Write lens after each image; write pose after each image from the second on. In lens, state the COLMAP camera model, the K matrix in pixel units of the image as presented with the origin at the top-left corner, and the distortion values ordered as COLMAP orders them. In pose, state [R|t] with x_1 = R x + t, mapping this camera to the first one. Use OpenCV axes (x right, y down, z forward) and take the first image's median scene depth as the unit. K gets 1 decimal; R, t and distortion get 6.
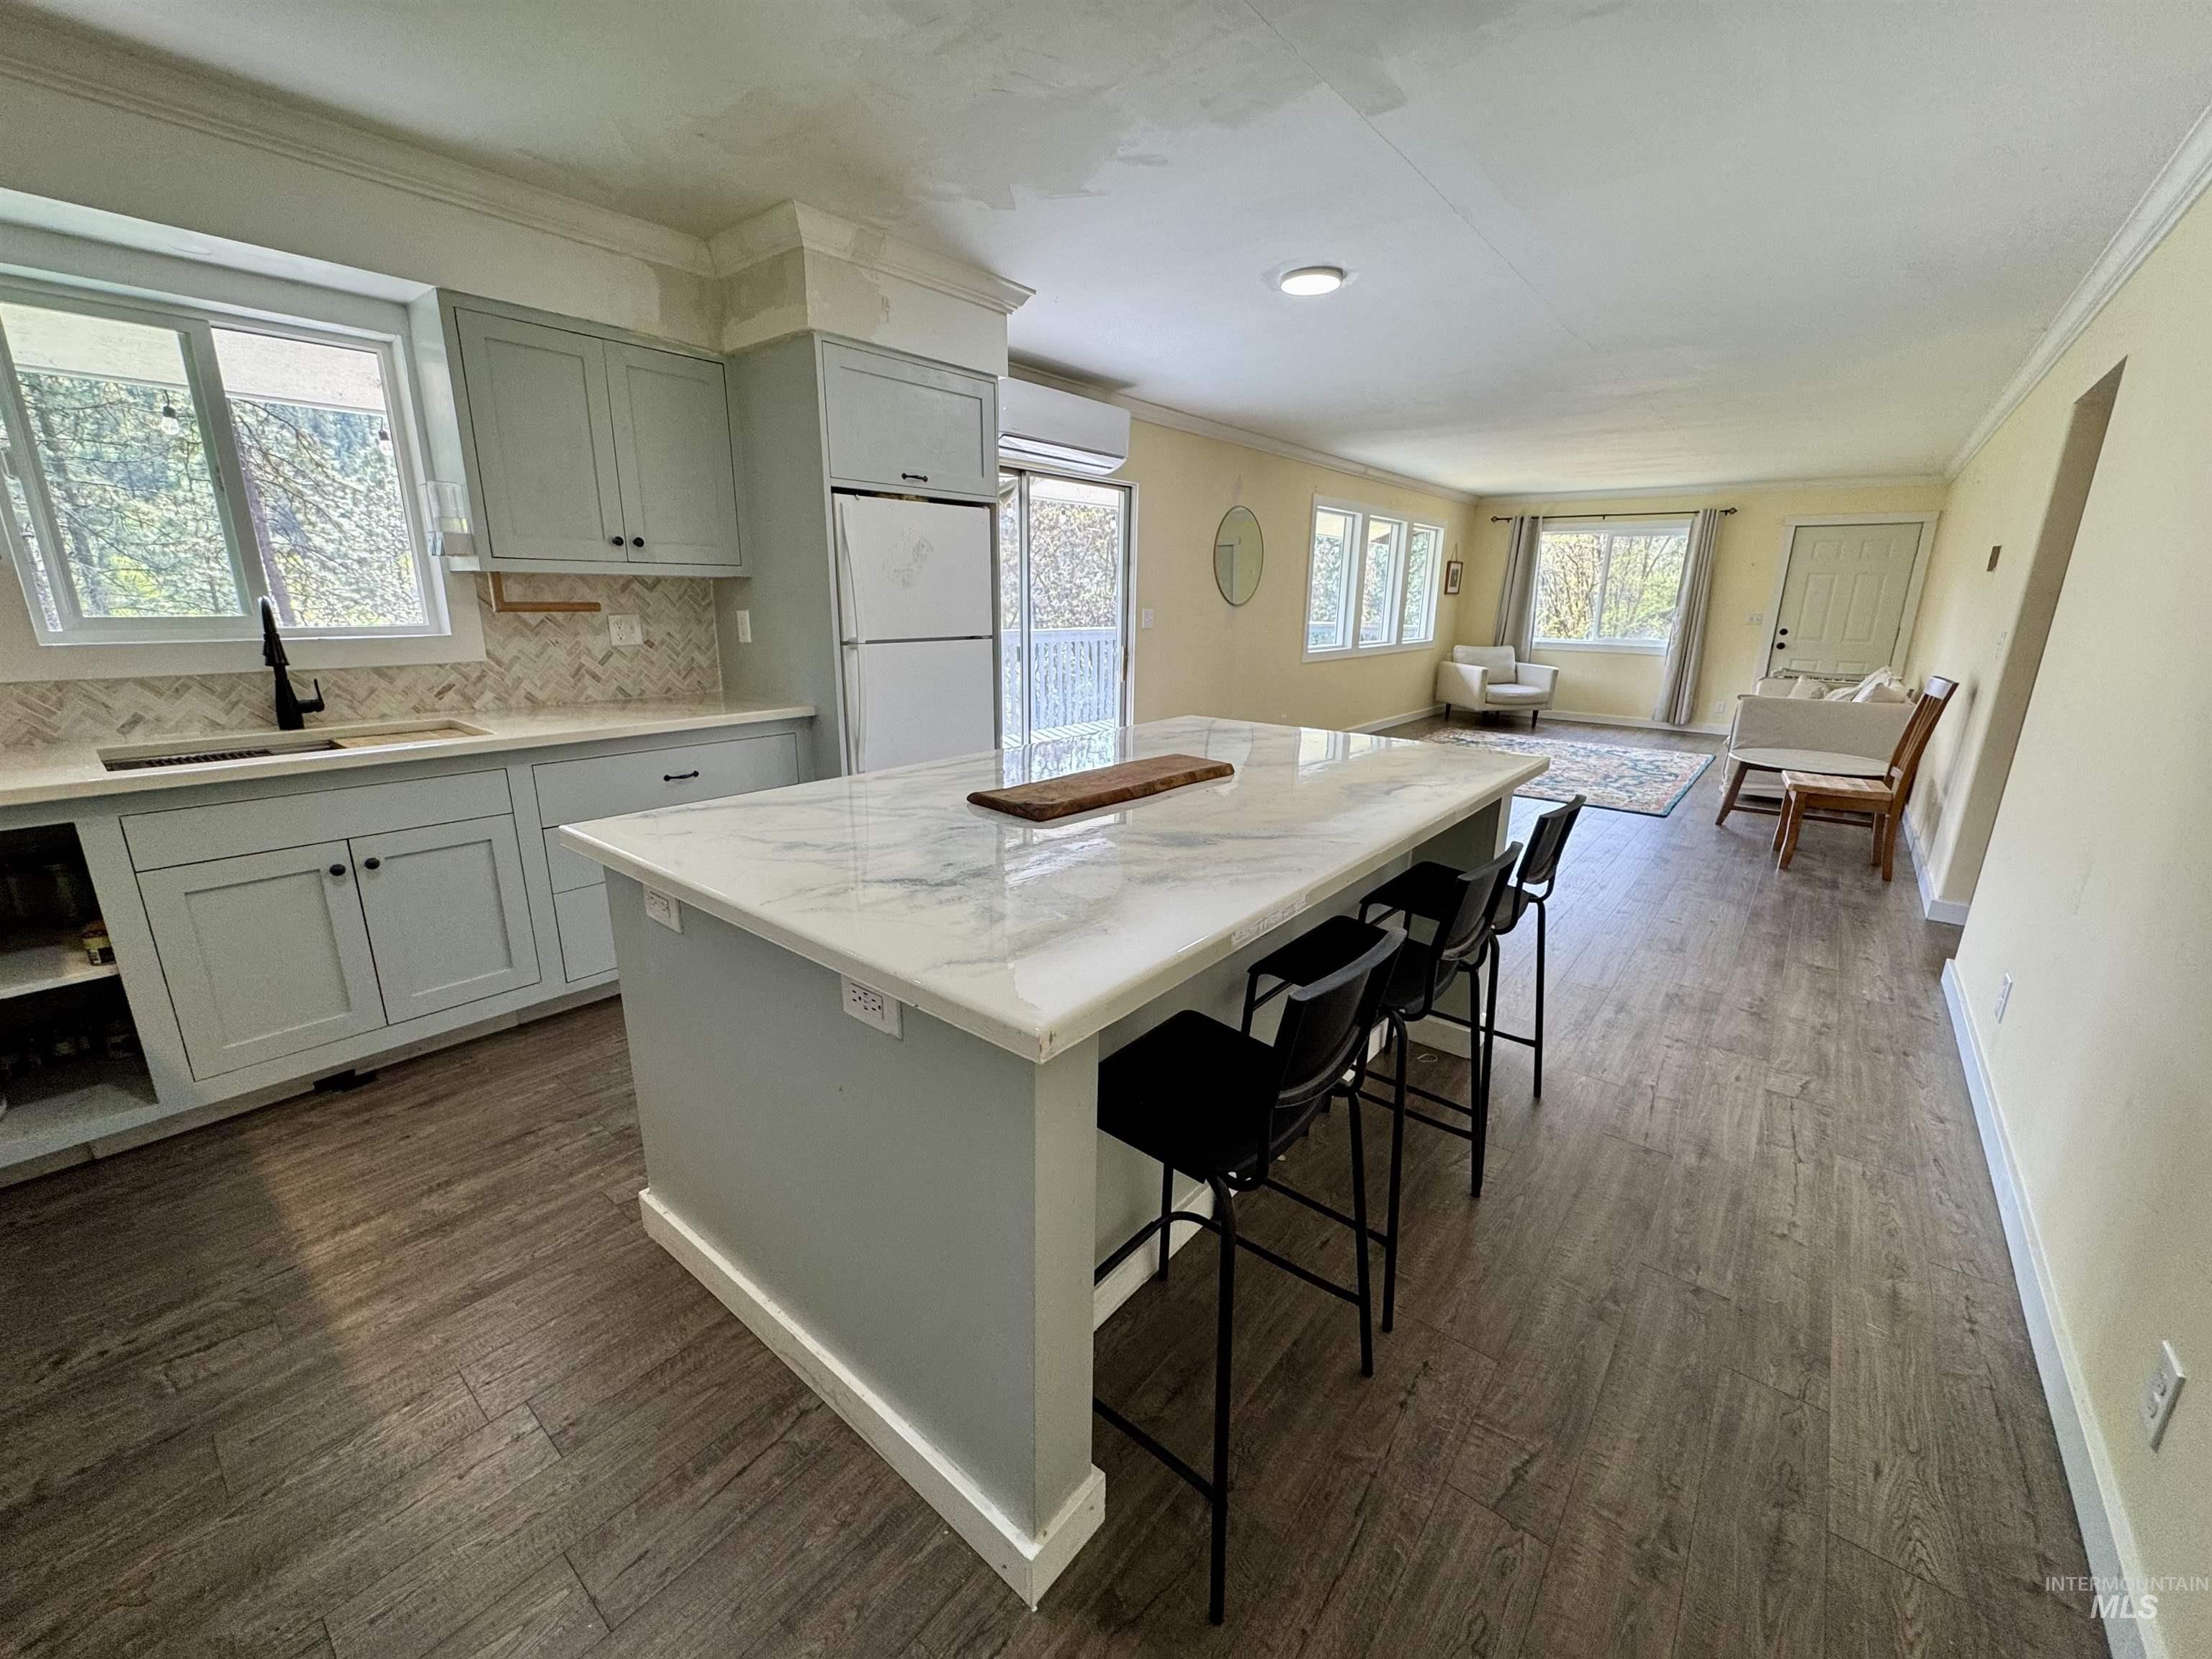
lens RADIAL K [[882.4, 0, 1104.5], [0, 882.4, 826.4], [0, 0, 1]] dist [-0.003945, 0.000612]
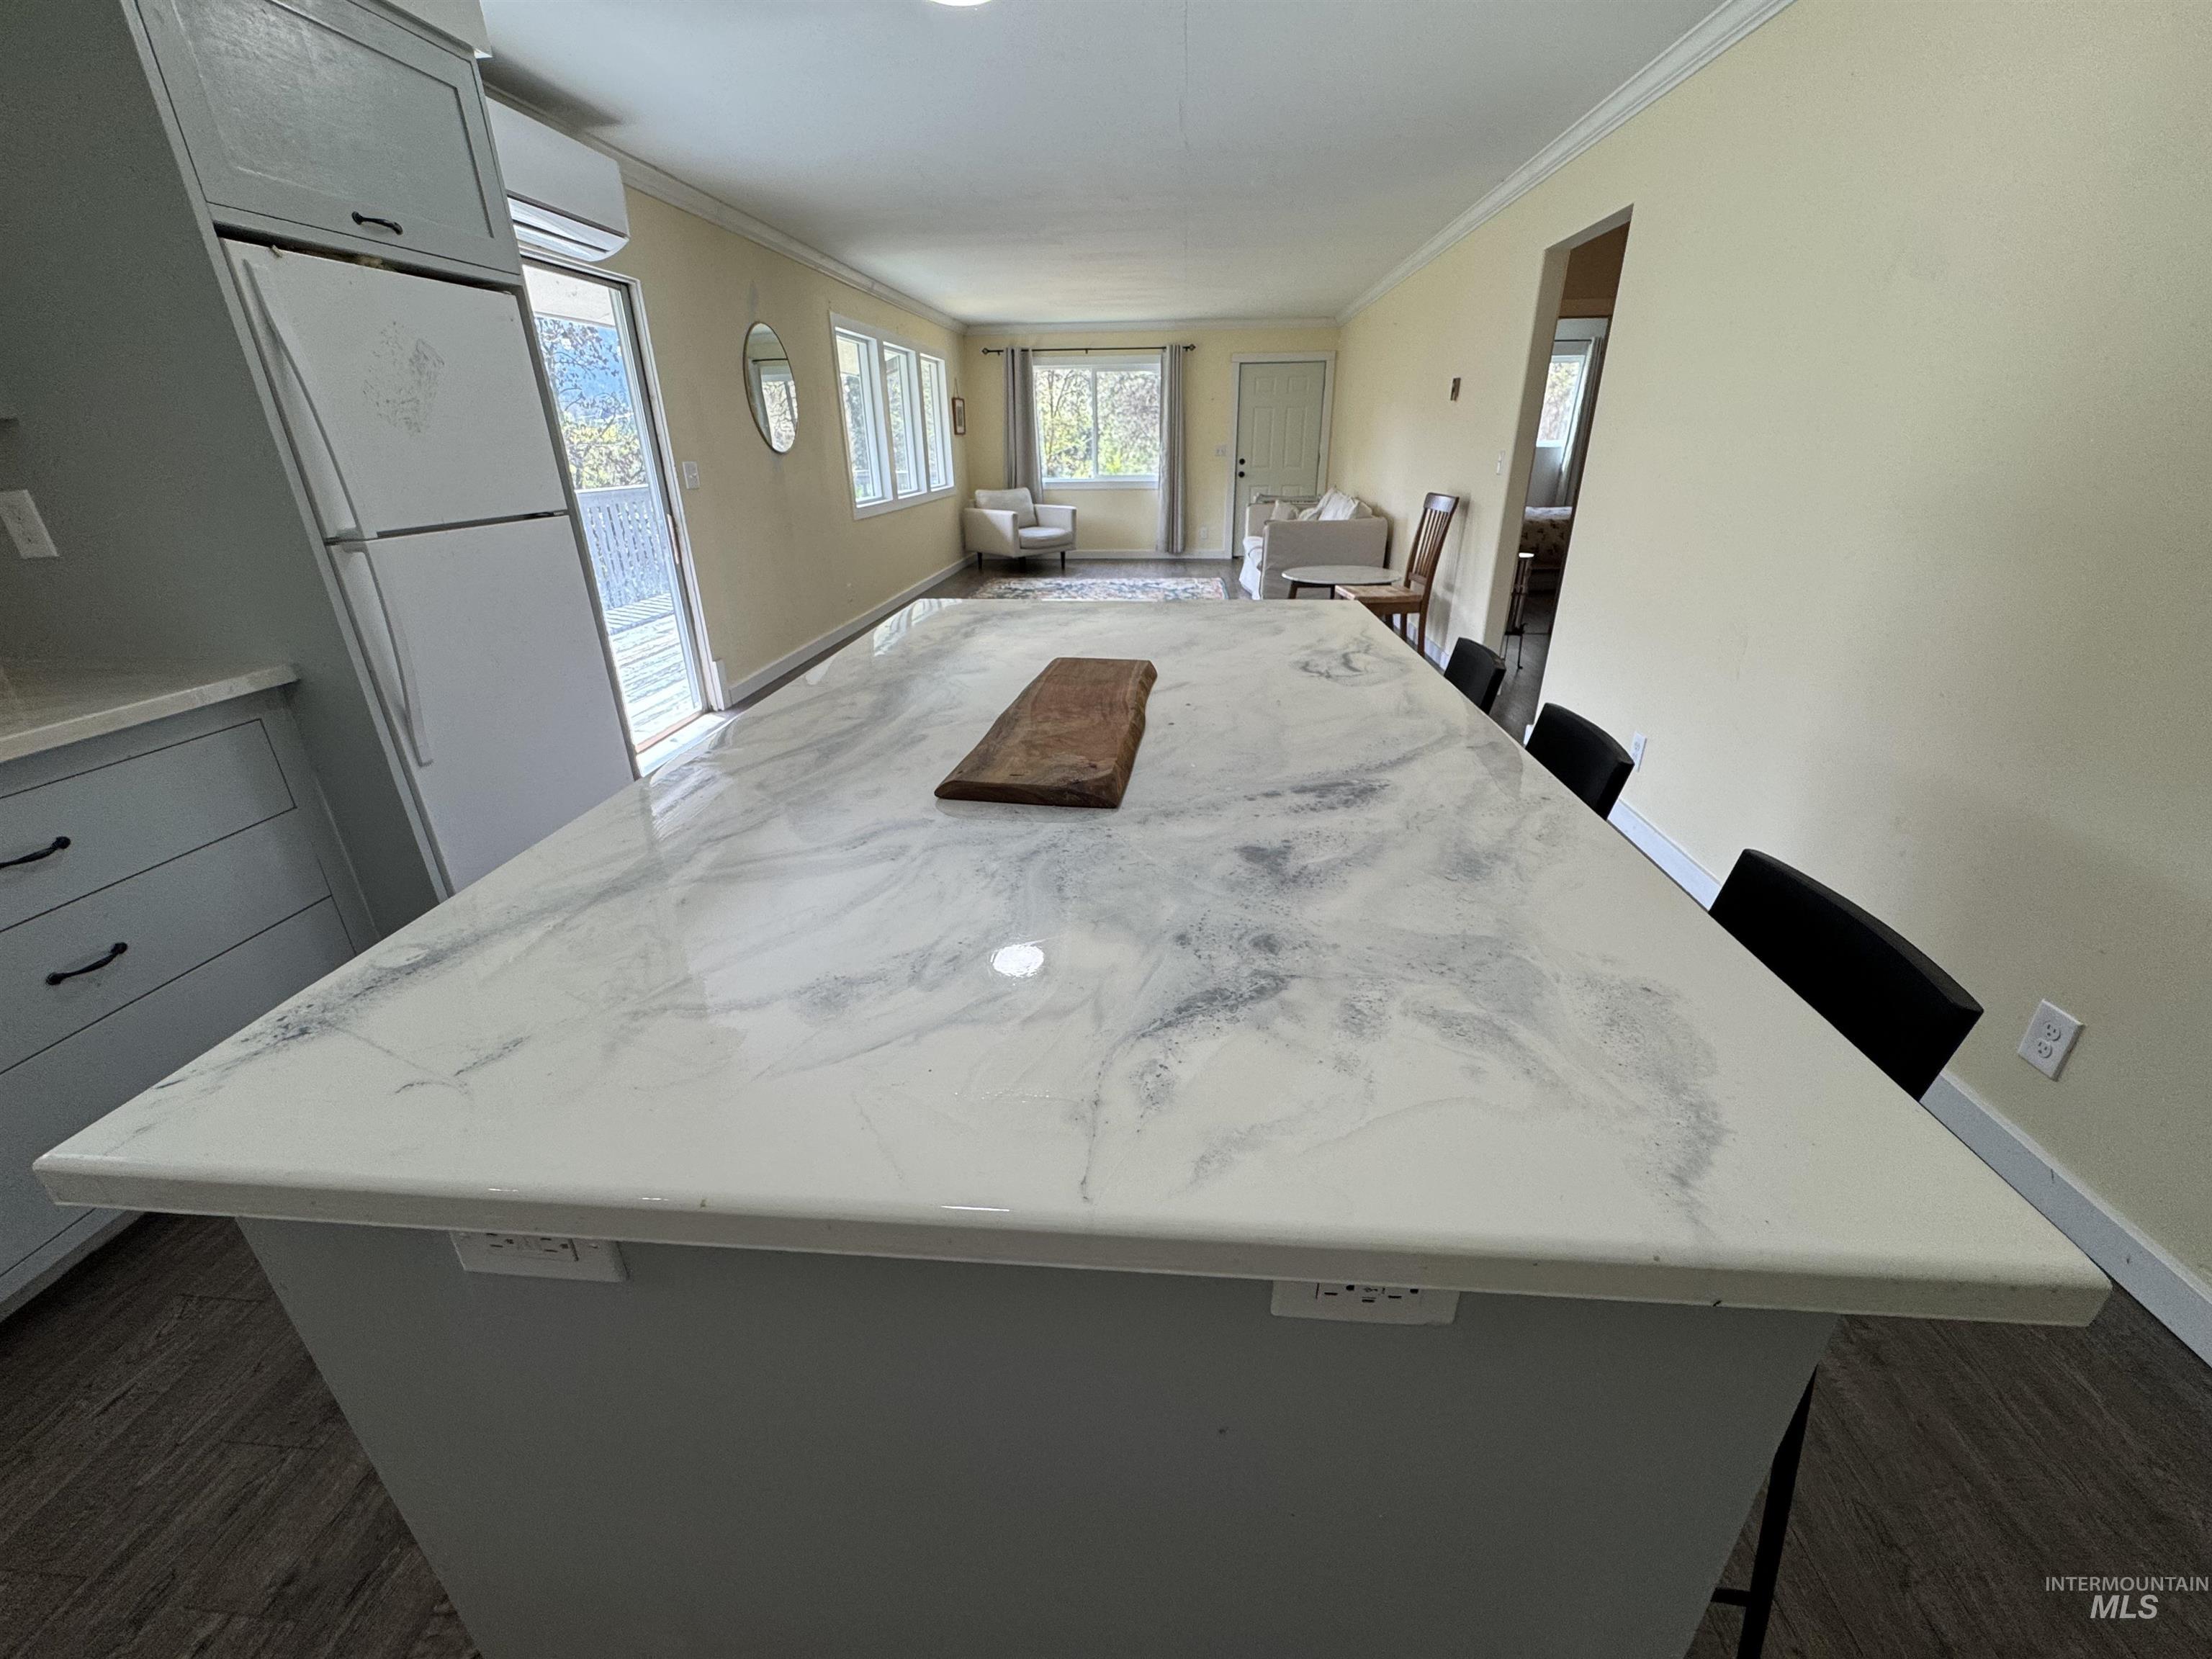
lens RADIAL K [[882.4, 0, 1103.8], [0, 882.4, 828.2], [0, 0, 1]] dist [-0.003945, 0.000612]
pose [[0.824368, -0.250151, 0.507782, -0.214241], [0.167481, 0.964679, 0.203333, -0.064088], [-0.540710, -0.082578, 0.837146, 0.257554]]
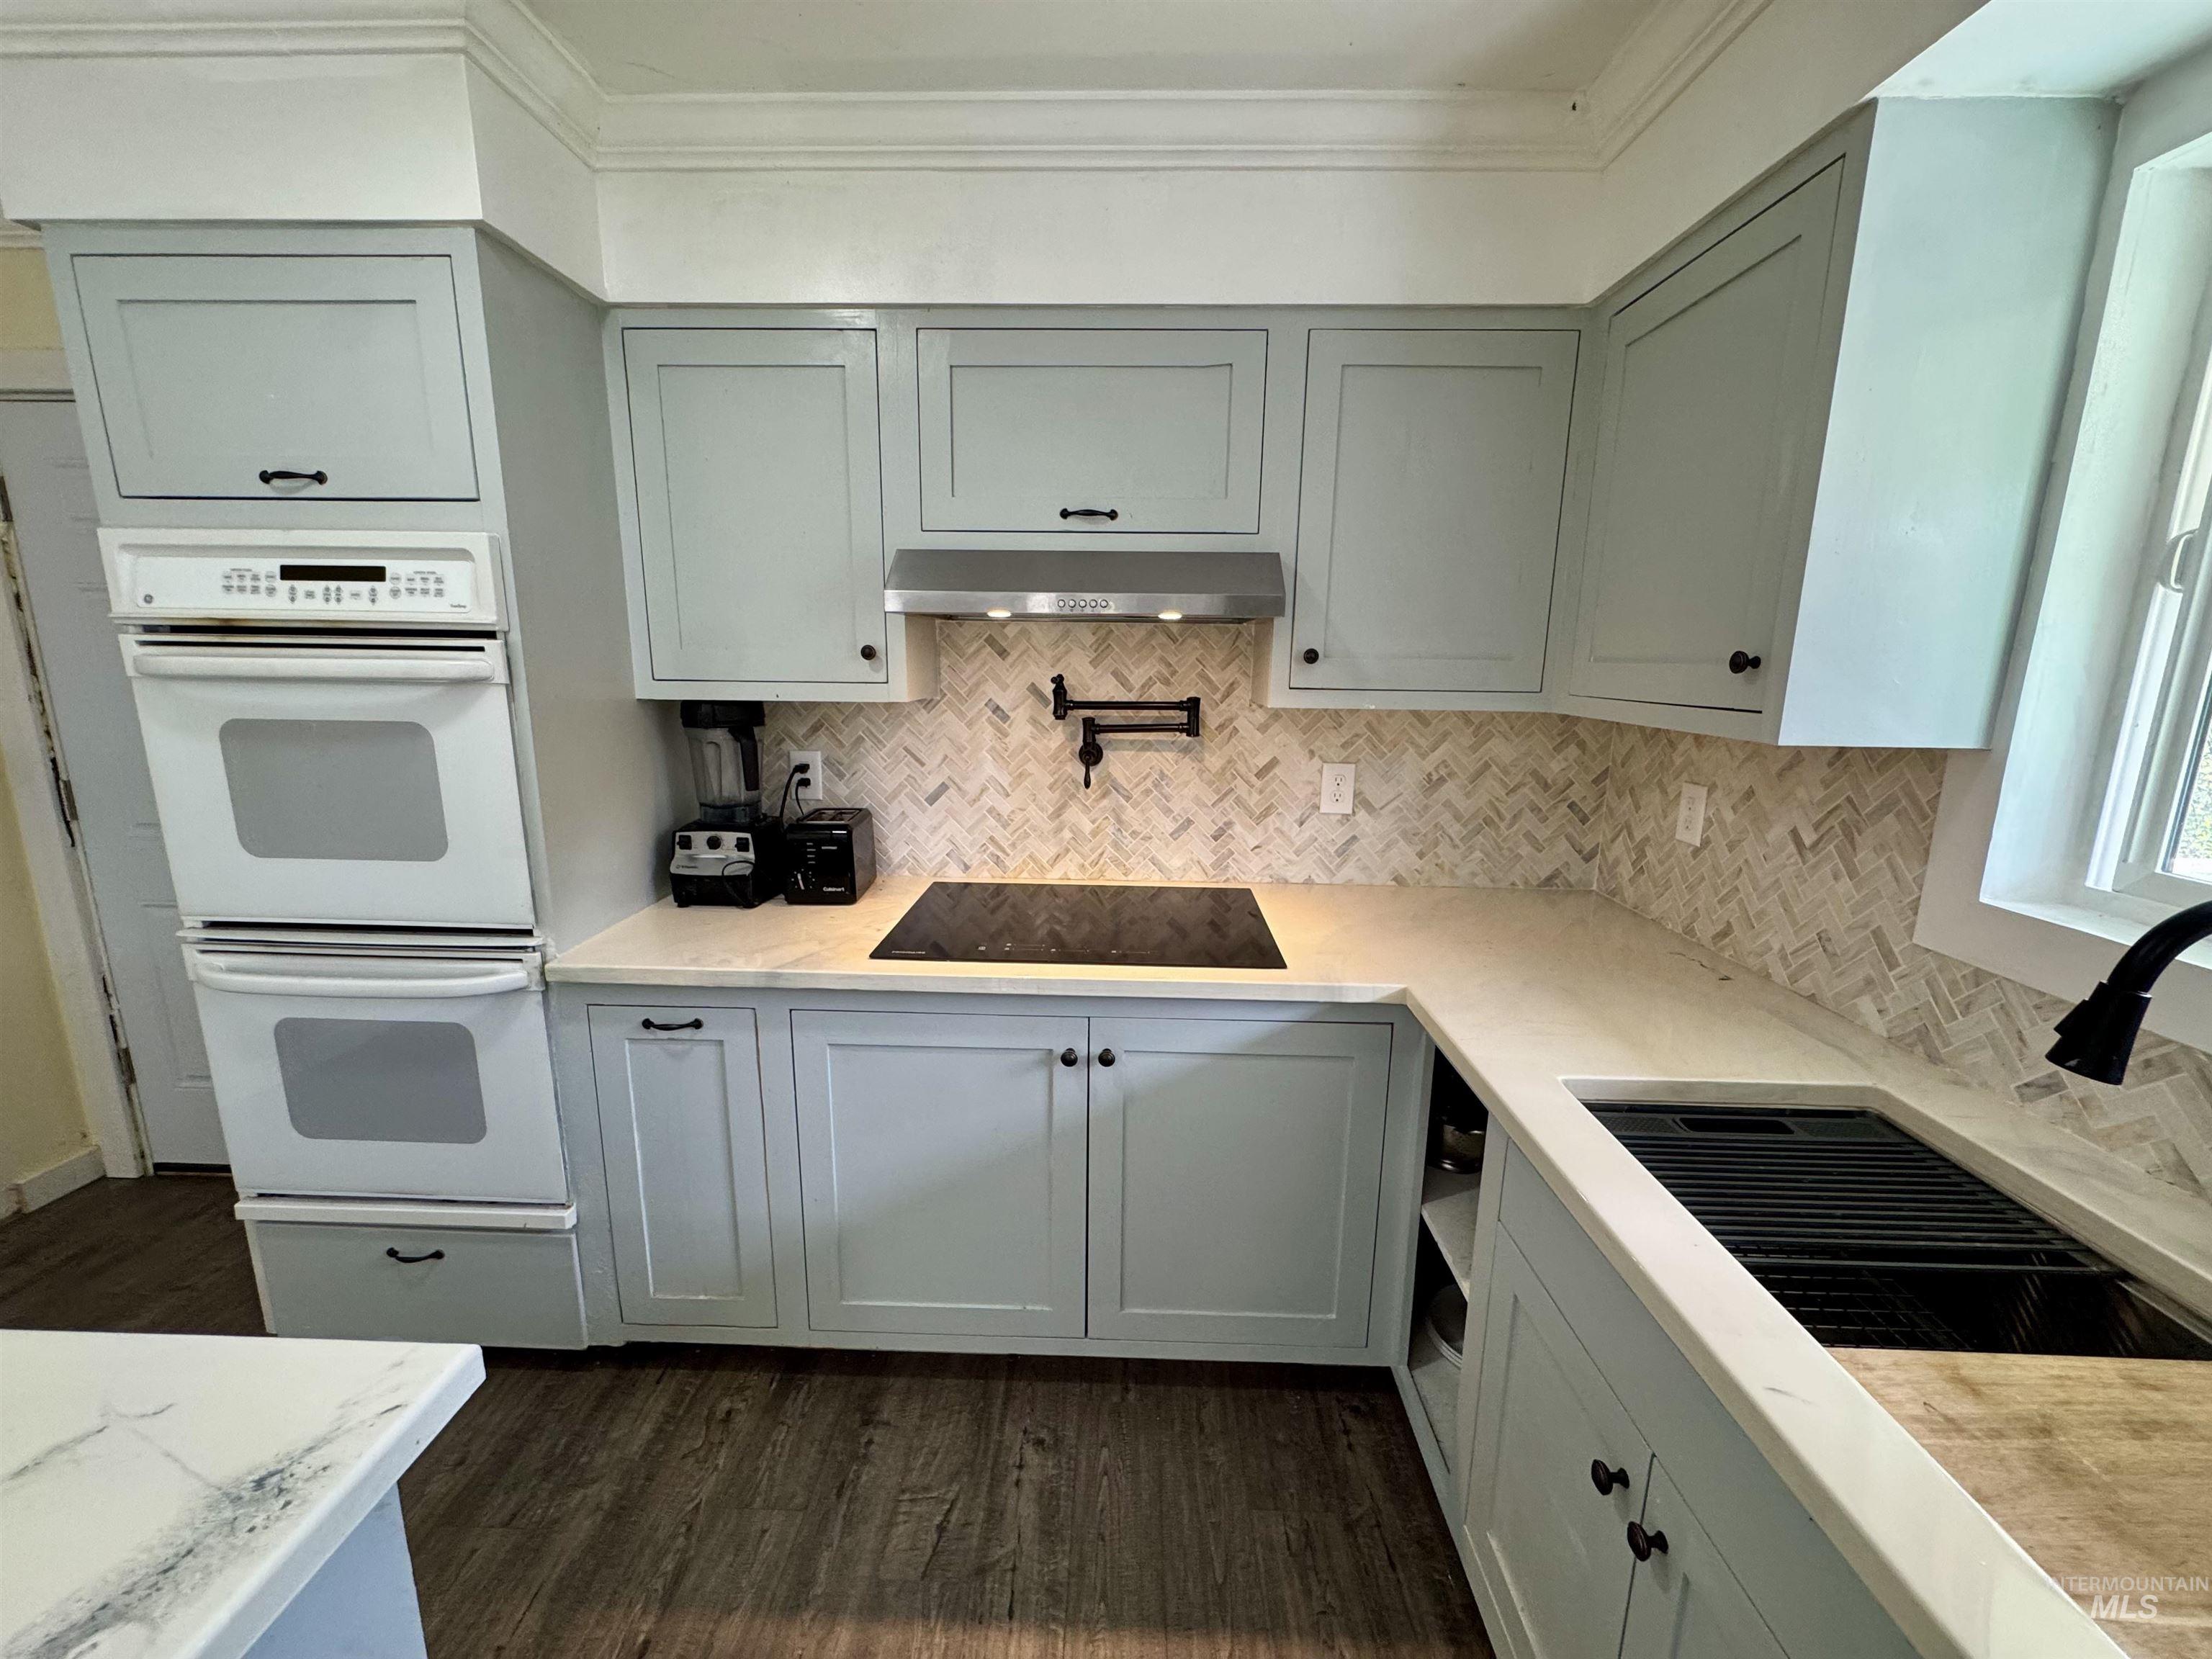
lens RADIAL K [[882.4, 0, 1109.0], [0, 882.4, 828.9], [0, 0, 1]] dist [-0.003945, 0.000612]
pose [[-0.789996, 0.097072, -0.605379, -0.321966], [-0.180647, 0.906703, 0.381126, -0.244160], [0.585895, 0.410447, -0.698756, 0.718653]]
